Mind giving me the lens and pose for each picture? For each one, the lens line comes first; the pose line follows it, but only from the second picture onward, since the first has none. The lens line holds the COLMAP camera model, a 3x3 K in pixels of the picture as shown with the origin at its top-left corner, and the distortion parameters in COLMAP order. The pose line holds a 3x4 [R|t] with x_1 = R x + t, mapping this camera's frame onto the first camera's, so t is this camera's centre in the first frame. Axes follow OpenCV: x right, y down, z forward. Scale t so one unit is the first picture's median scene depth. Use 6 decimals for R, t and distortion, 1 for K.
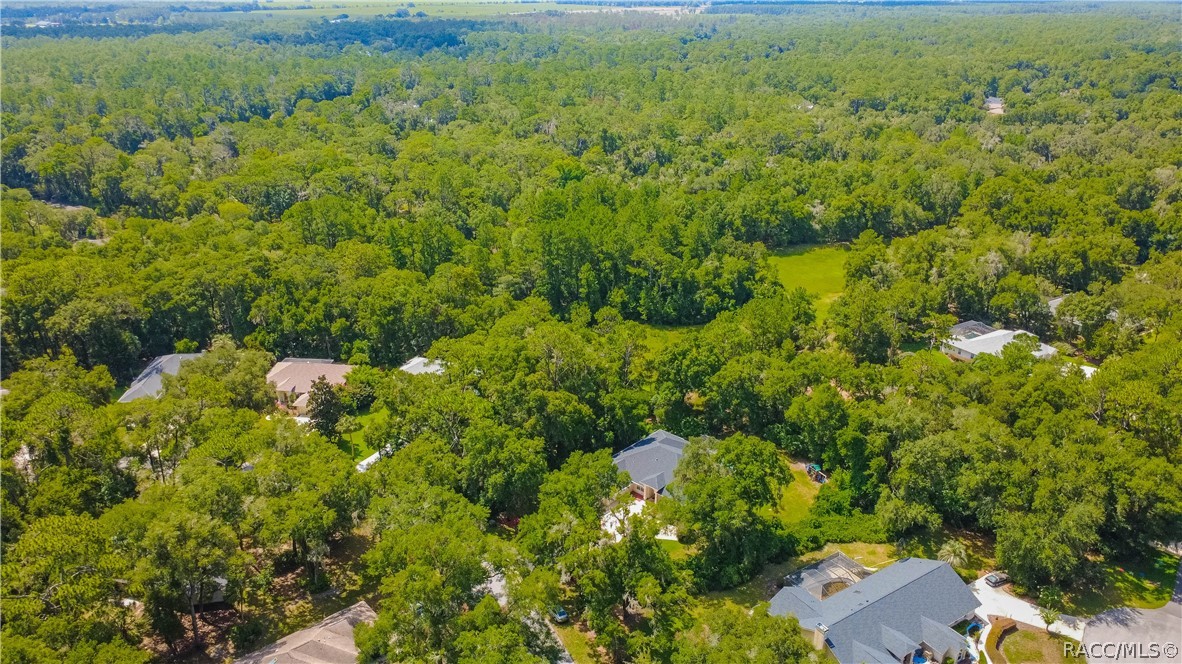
lens RADIAL K [[849.7, 0, 590.9], [0, 849.7, 333.5], [0, 0, 1]] dist [0.000520, 0.000445]
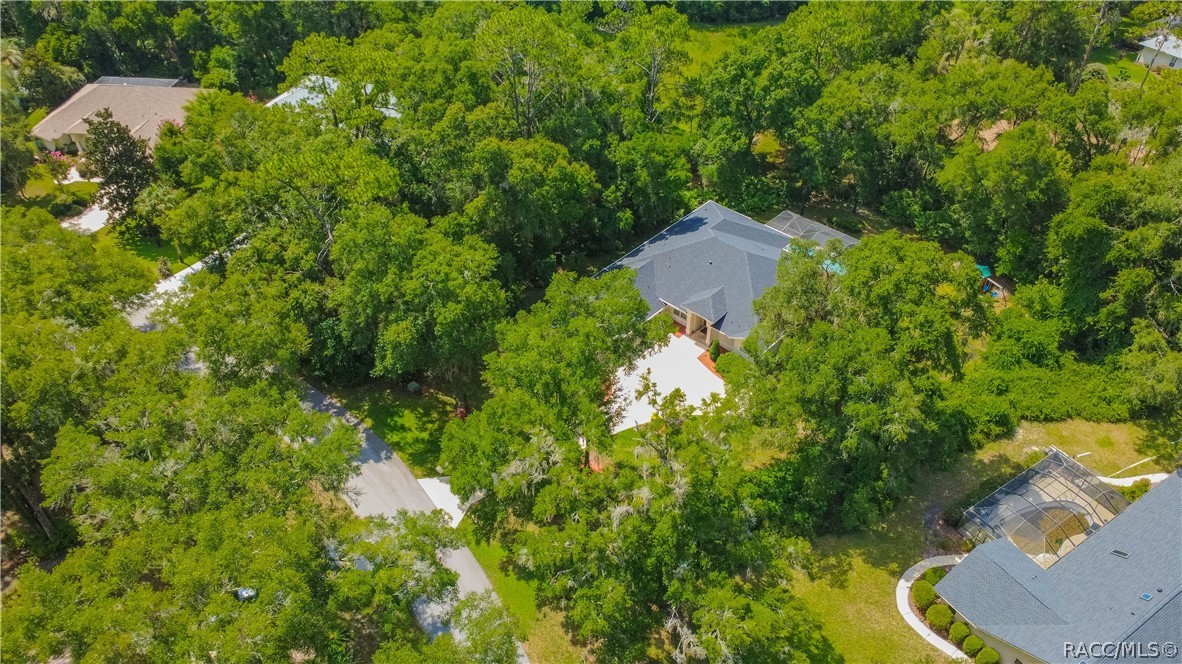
lens RADIAL K [[849.7, 0, 590.7], [0, 849.7, 331.5], [0, 0, 1]] dist [0.000520, 0.000445]
pose [[0.999994, -0.002689, -0.002231, -0.000337], [0.003254, 0.949183, 0.314707, 0.014304], [0.001271, -0.314713, 0.949186, 0.446258]]
